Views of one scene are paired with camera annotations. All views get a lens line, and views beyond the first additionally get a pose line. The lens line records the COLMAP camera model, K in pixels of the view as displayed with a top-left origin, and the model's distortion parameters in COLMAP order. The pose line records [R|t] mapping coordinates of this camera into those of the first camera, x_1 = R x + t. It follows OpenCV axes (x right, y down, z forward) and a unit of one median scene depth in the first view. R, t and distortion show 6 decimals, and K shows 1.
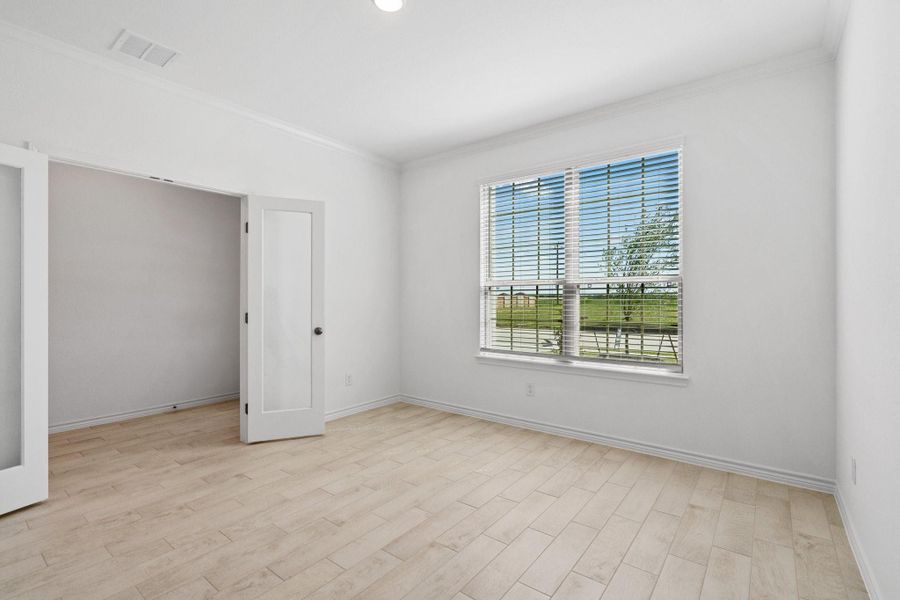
lens RADIAL K [[409.6, 0, 440.3], [0, 409.6, 293.8], [0, 0, 1]] dist [-0.002405, 0.000355]
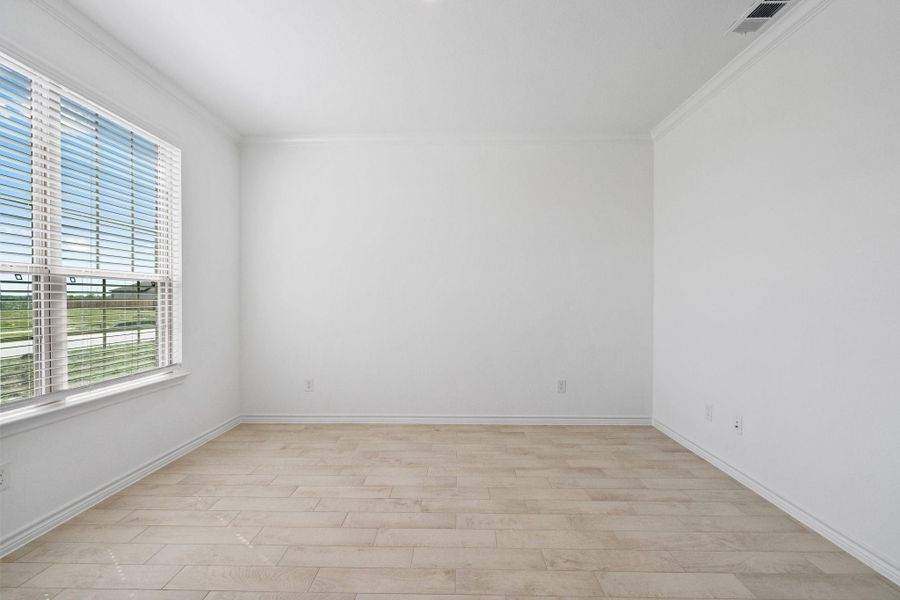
lens RADIAL K [[413.6, 0, 450.9], [0, 413.6, 302.0], [0, 0, 1]] dist [-0.000636, 0.000105]
pose [[-0.614337, -0.004909, 0.789029, -0.795413], [-0.009125, 0.999958, -0.000884, 0.017417], [-0.788991, -0.007743, -0.614356, 1.342970]]
